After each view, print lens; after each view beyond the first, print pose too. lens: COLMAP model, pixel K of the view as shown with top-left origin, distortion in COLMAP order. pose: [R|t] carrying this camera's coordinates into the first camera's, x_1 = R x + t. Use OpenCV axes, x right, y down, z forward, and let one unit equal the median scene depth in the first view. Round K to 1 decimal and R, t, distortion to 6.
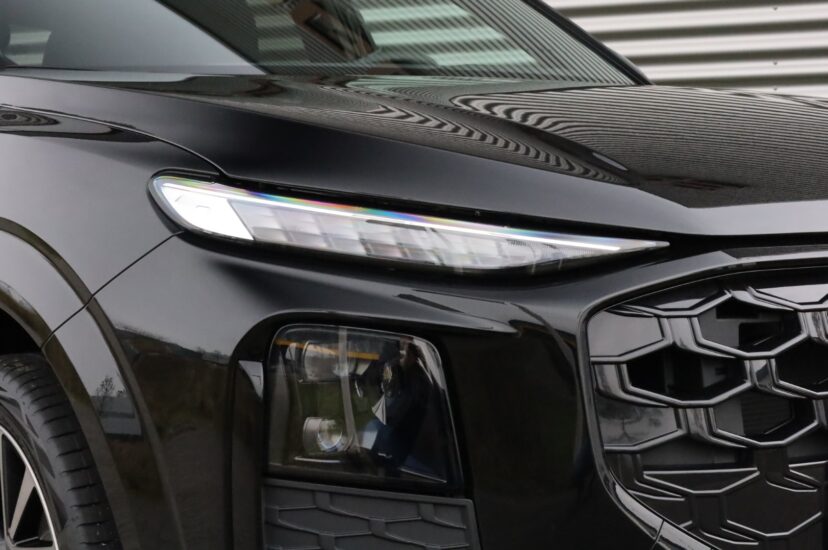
lens RADIAL K [[1693.5, 0, 414.0], [0, 1693.5, 275.0], [0, 0, 1]] dist [-0.031148, -0.302671]
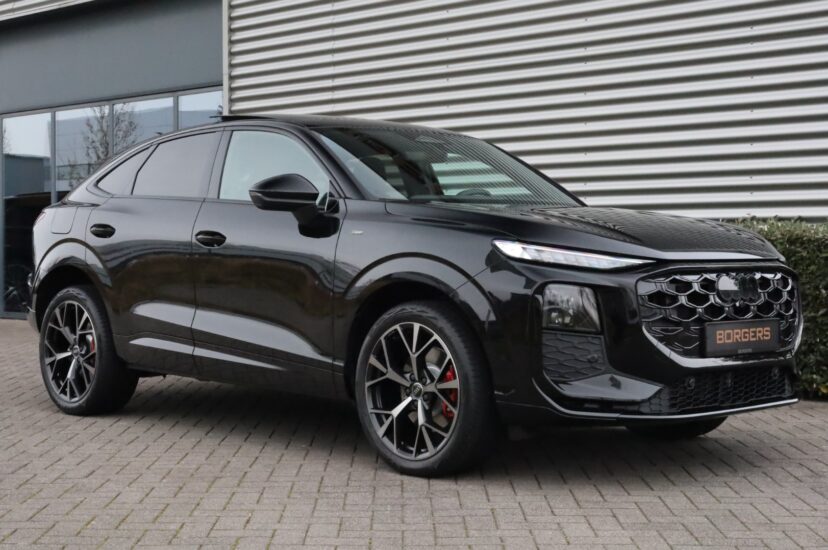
lens RADIAL K [[1362.4, 0, 414.0], [0, 1362.4, 275.0], [0, 0, 1]] dist [-0.006031, -0.024663]
pose [[0.986537, 0.009470, 0.163263, -0.769269], [-0.003368, 0.999287, -0.037608, 0.112286], [-0.163502, 0.036552, 0.985866, -1.600184]]
